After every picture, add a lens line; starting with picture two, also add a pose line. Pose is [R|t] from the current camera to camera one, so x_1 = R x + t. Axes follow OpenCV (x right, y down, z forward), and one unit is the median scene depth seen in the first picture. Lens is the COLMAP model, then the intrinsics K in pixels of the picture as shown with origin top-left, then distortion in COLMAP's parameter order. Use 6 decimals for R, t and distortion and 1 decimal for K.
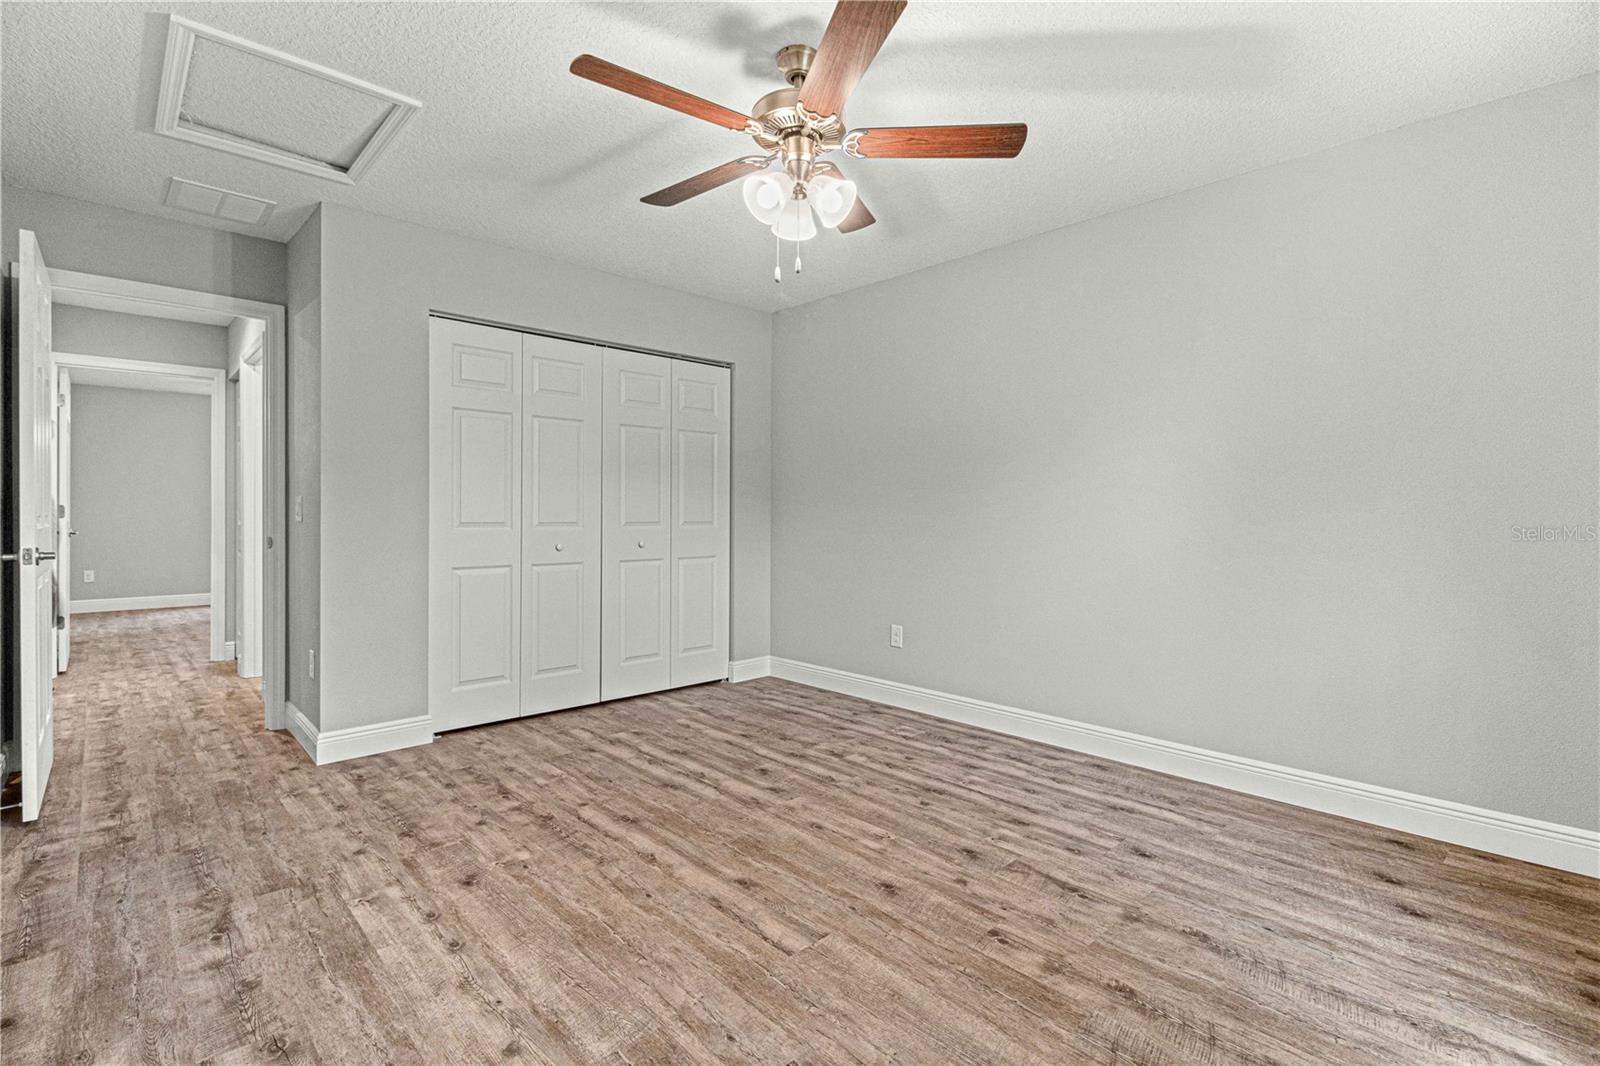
lens RADIAL K [[742.7, 0, 804.9], [0, 742.7, 527.7], [0, 0, 1]] dist [0.022587, -0.015113]
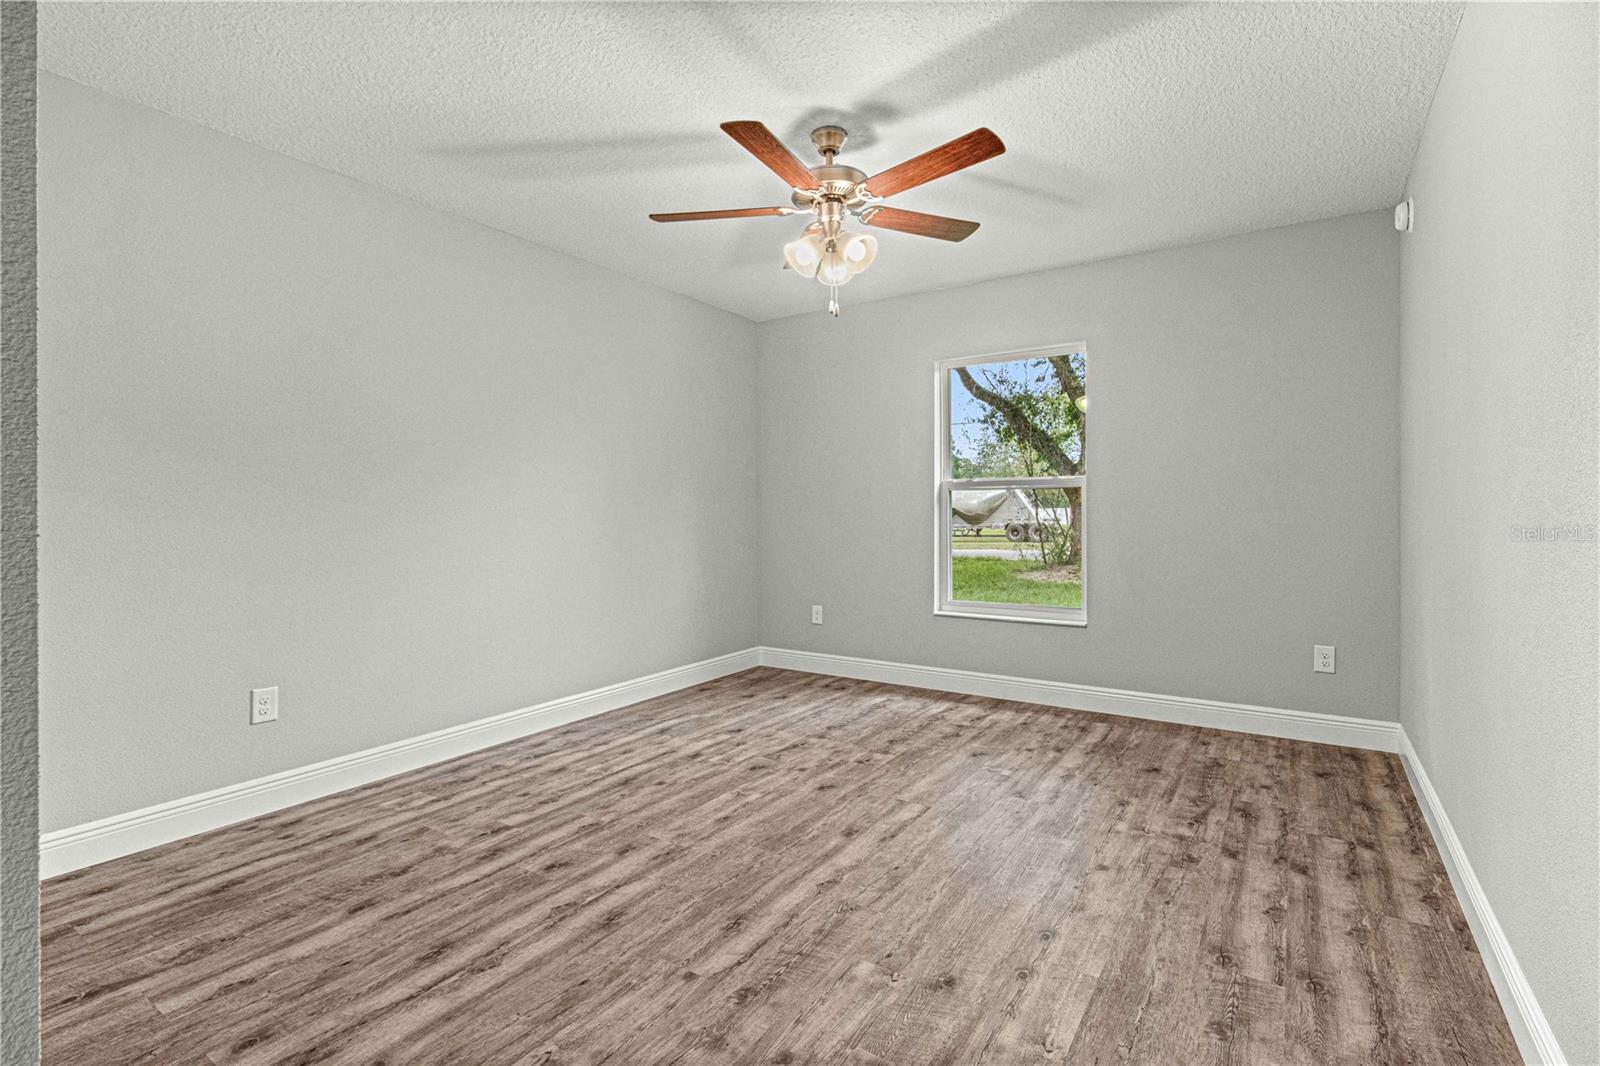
lens RADIAL K [[742.7, 0, 804.9], [0, 742.7, 527.7], [0, 0, 1]] dist [0.022587, -0.015113]
pose [[-0.229978, -0.024932, 0.972876, -0.924781], [0.024057, 0.999221, 0.031294, -0.025665], [-0.972899, 0.030601, -0.229199, 1.037455]]
